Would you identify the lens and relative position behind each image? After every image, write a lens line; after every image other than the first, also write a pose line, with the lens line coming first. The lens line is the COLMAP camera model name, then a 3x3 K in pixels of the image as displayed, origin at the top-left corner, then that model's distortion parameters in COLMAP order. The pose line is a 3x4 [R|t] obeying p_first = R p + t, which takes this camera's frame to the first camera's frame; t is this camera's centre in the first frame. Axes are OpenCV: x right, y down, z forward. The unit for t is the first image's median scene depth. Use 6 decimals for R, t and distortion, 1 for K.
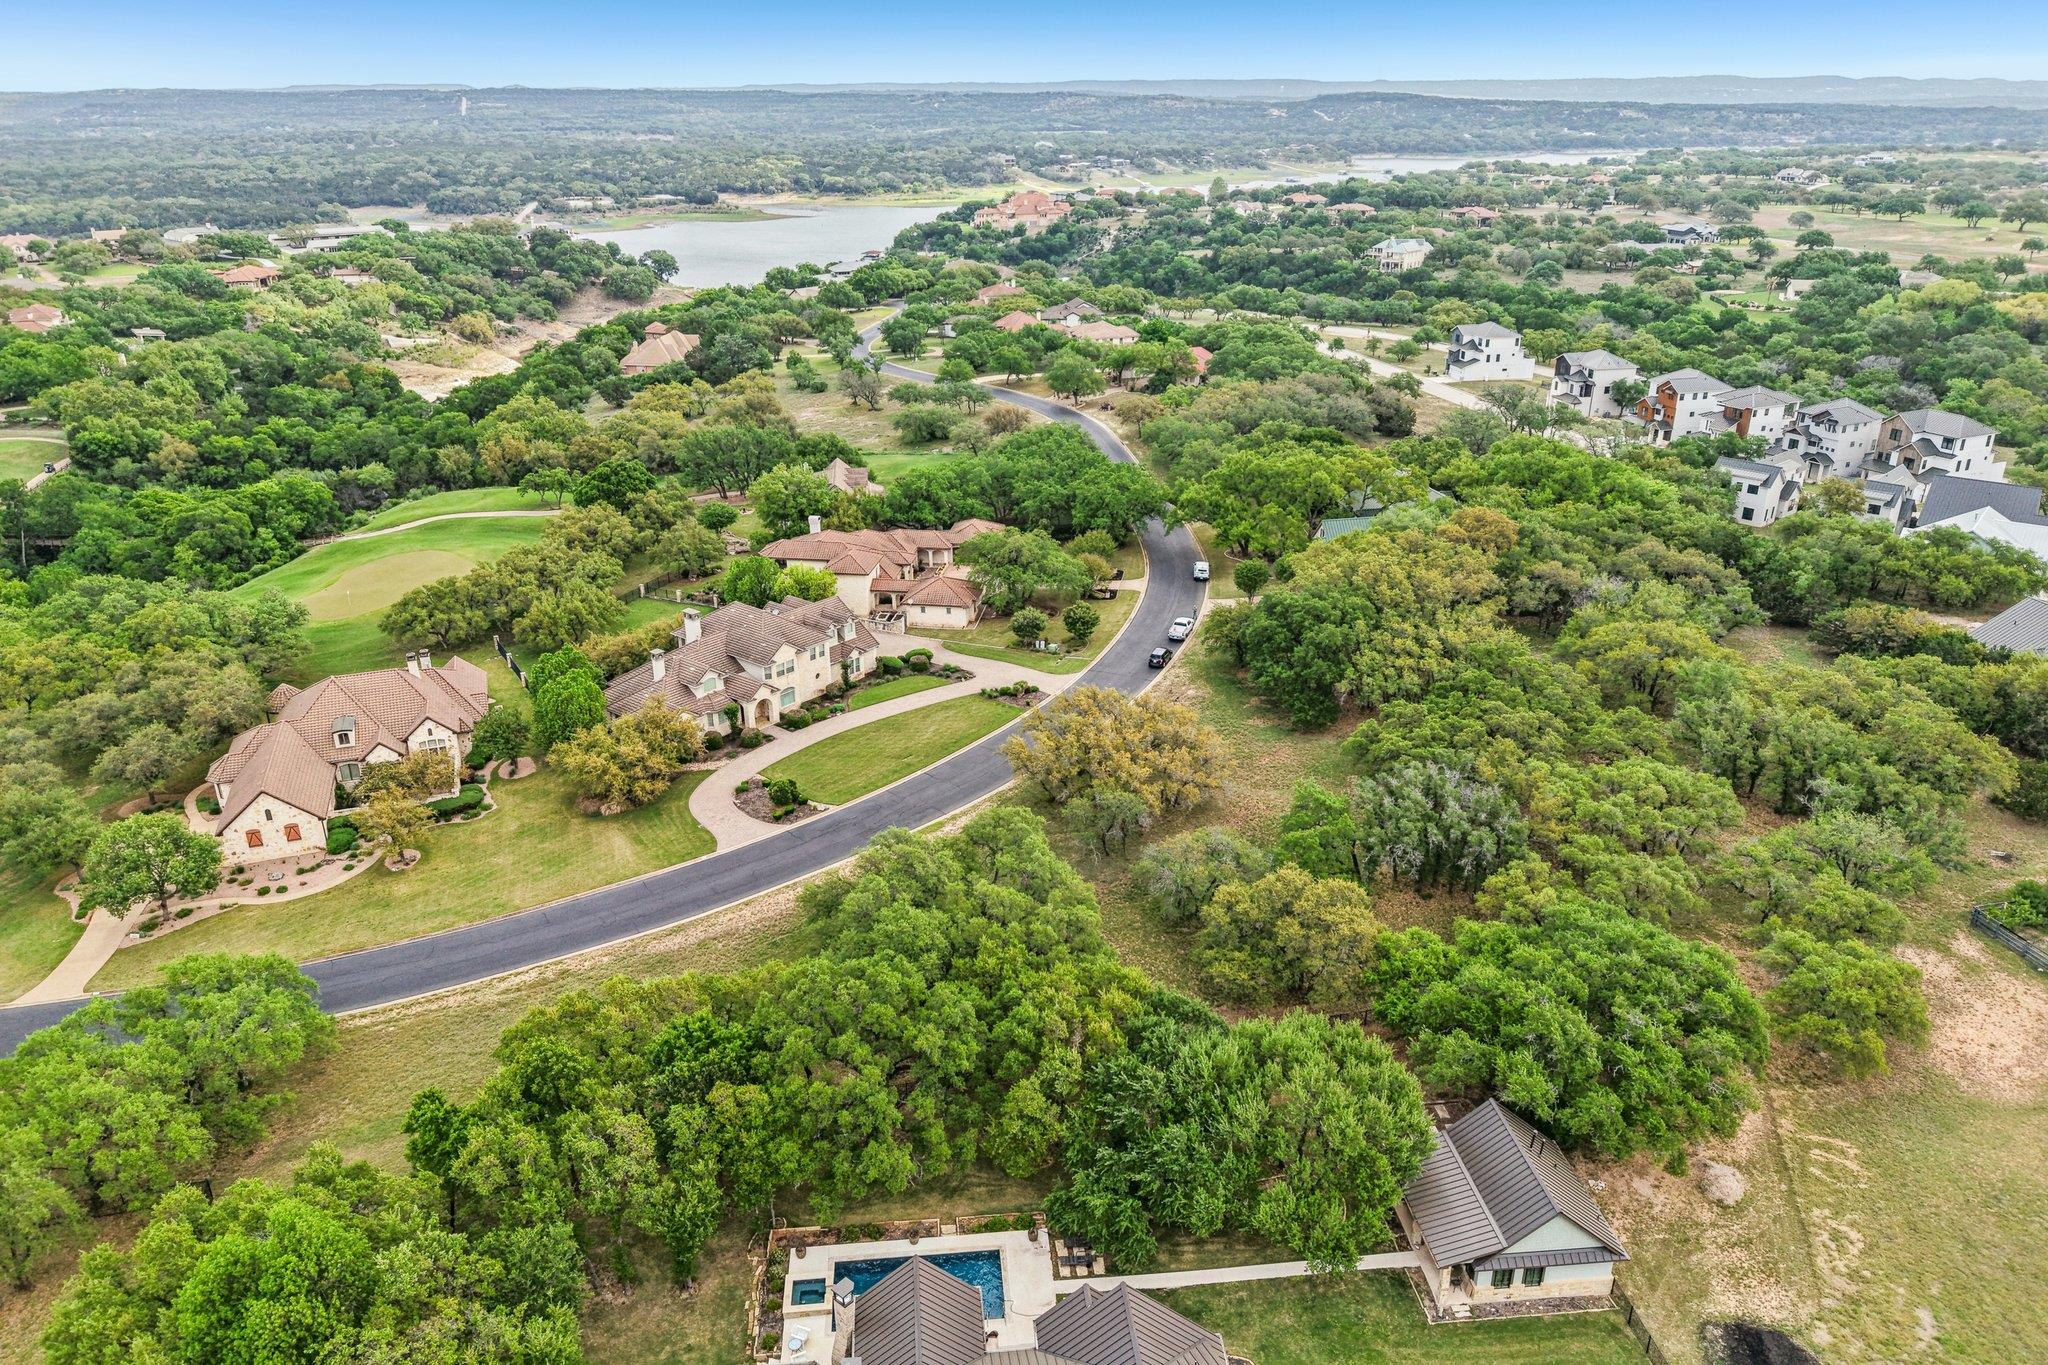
lens RADIAL K [[1478.4, 0, 1024.0], [0, 1478.4, 682.5], [0, 0, 1]] dist [0.007968, -0.007097]
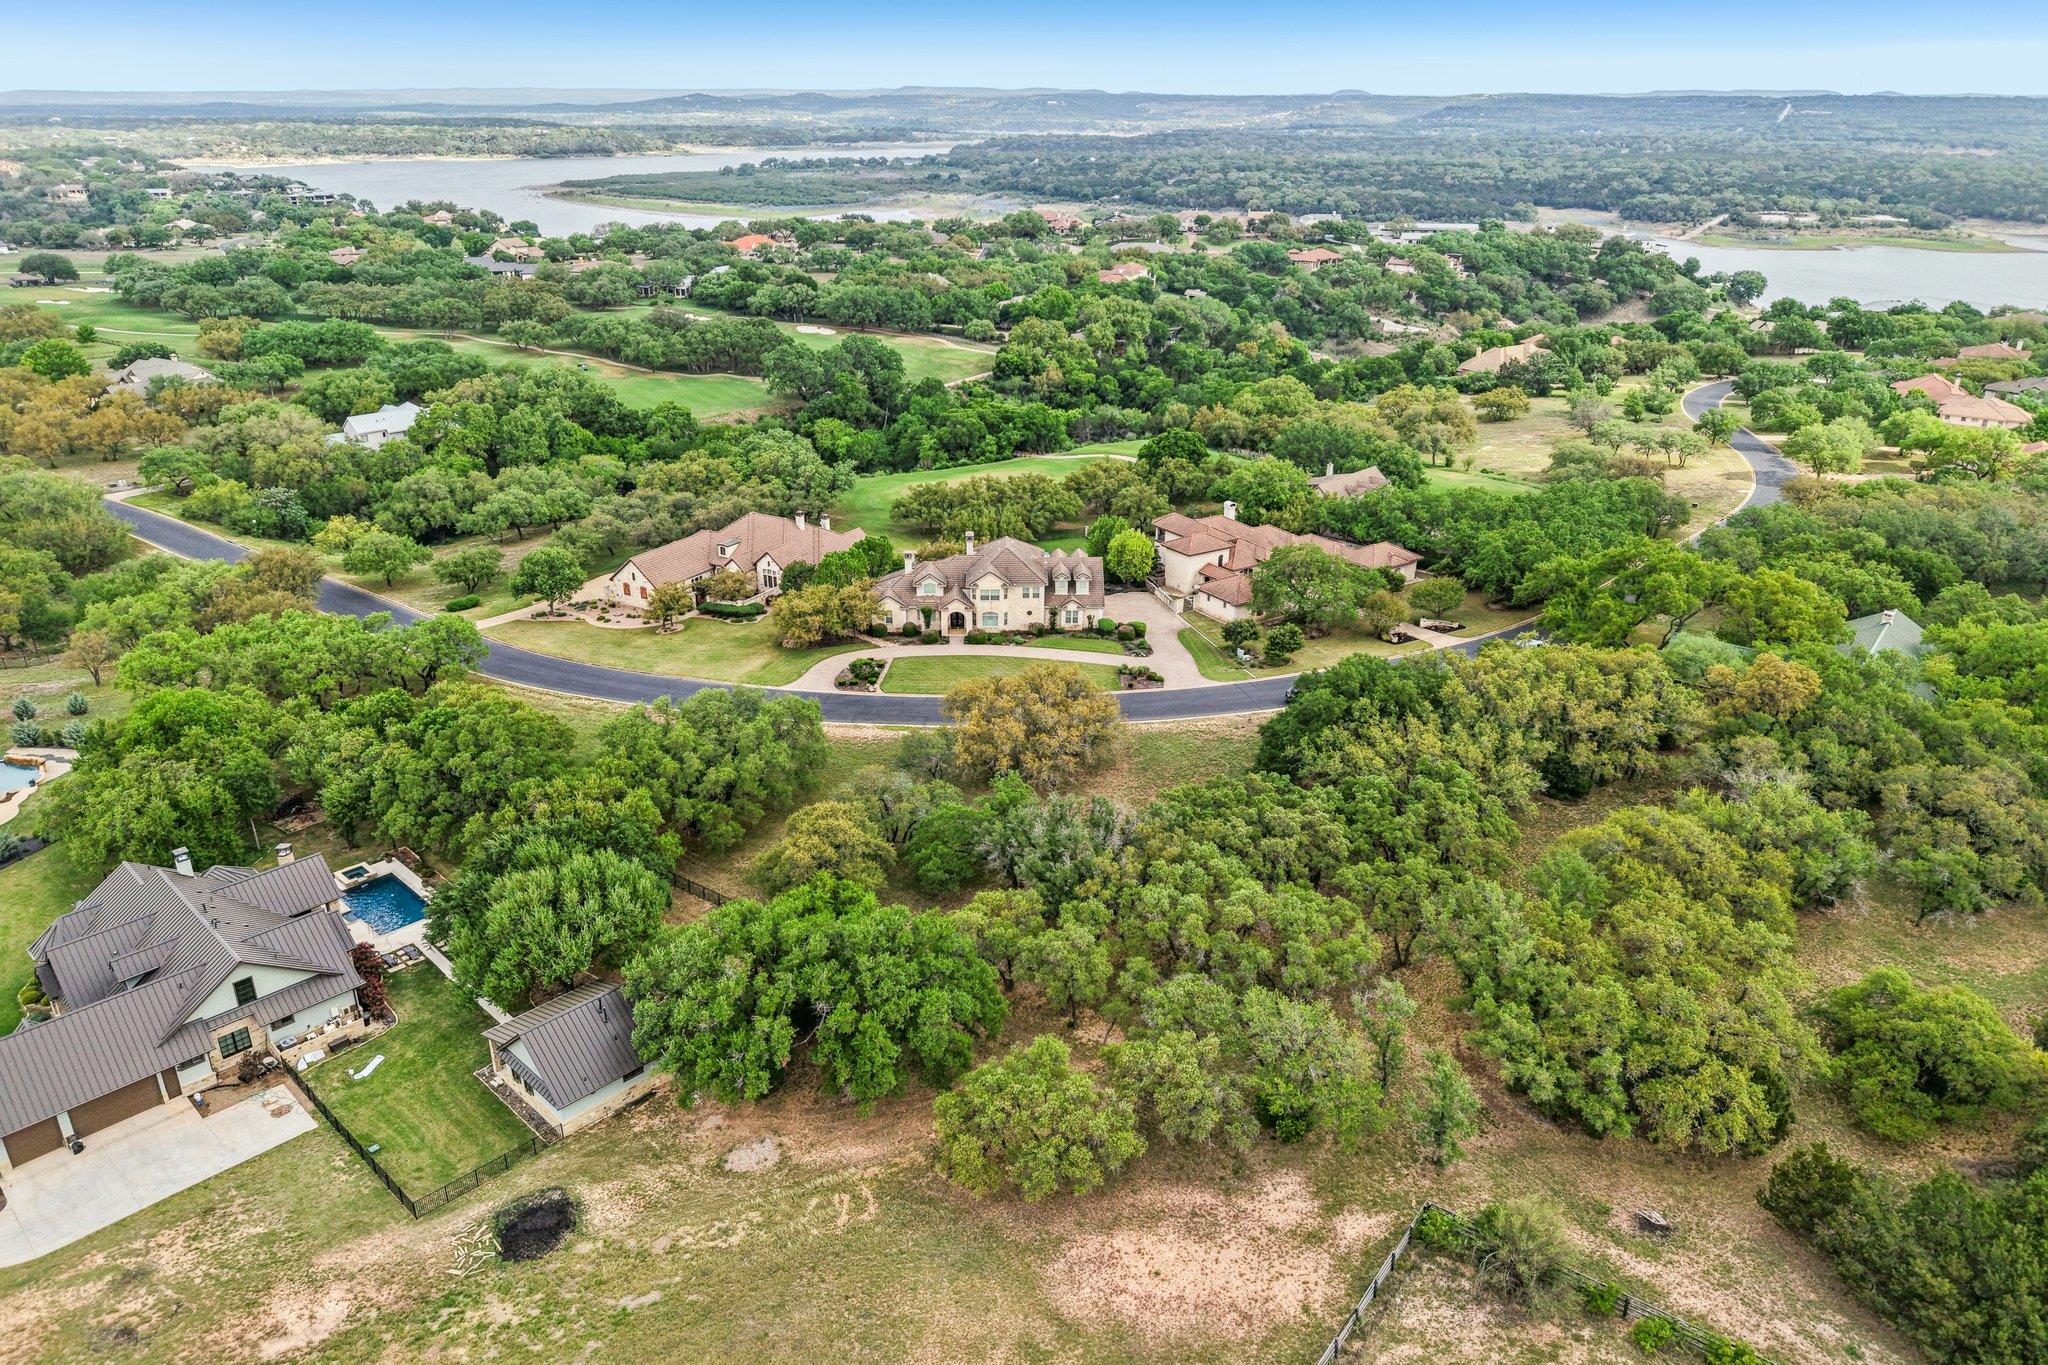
lens RADIAL K [[1396.7, 0, 1030.6], [0, 1396.7, 747.3], [0, 0, 1]] dist [0.012416, -0.002435]
pose [[0.640042, 0.333270, -0.692299, 0.242854], [-0.294436, 0.938635, 0.179645, -0.037705], [0.709686, 0.088857, 0.698892, 0.080770]]
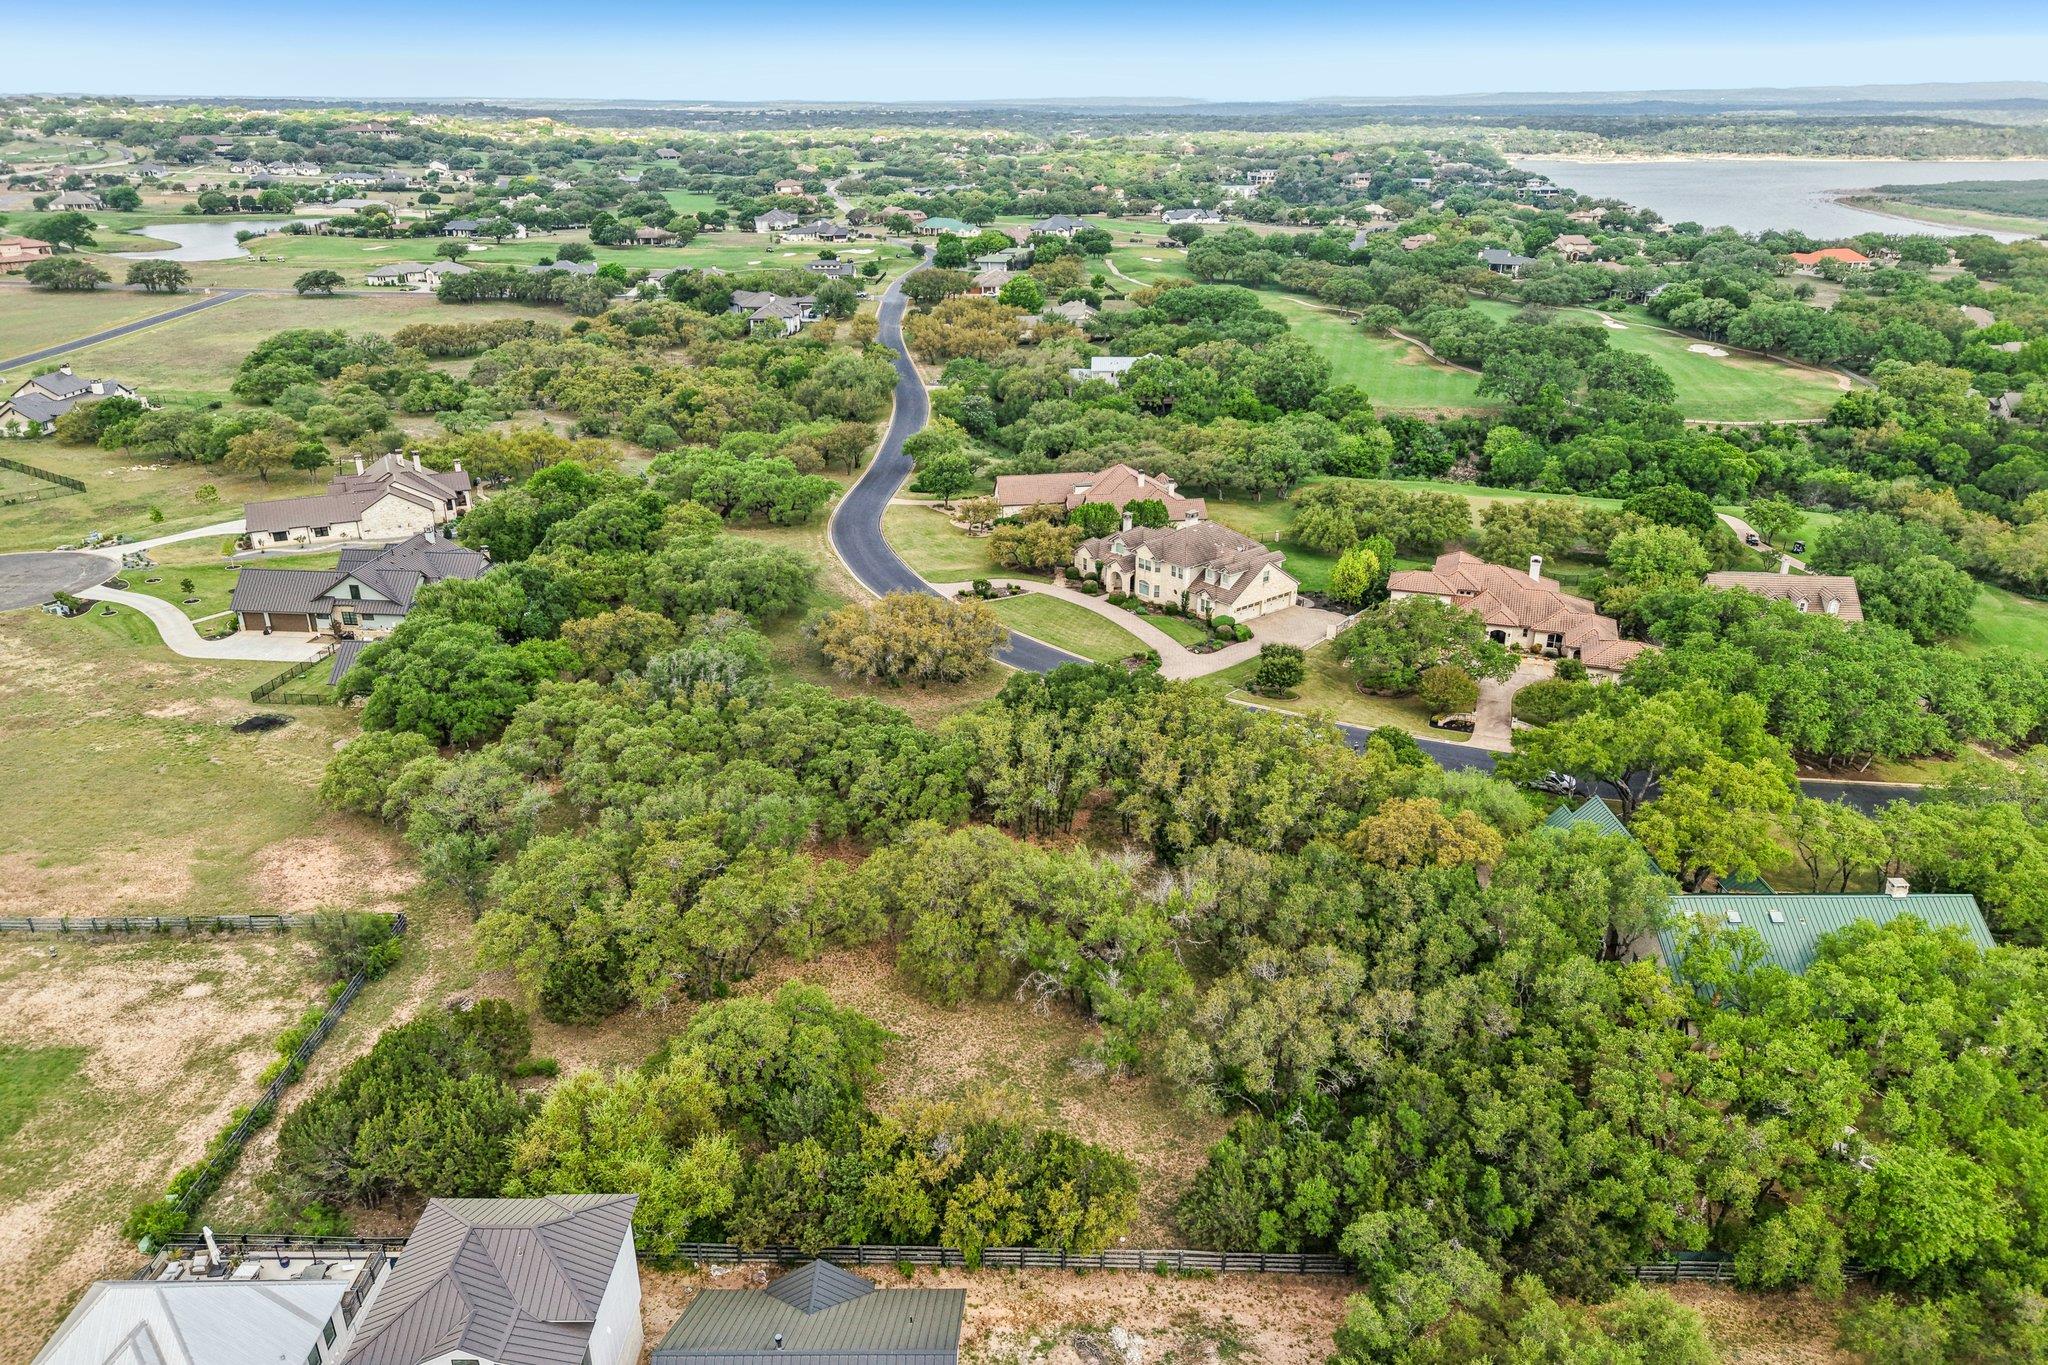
lens RADIAL K [[1478.4, 0, 1024.0], [0, 1478.4, 682.5], [0, 0, 1]] dist [0.007968, -0.007097]
pose [[-0.238436, 0.367264, -0.899036, 0.367921], [-0.354646, 0.828874, 0.432659, -0.155027], [0.904088, 0.422001, -0.067385, 0.362530]]
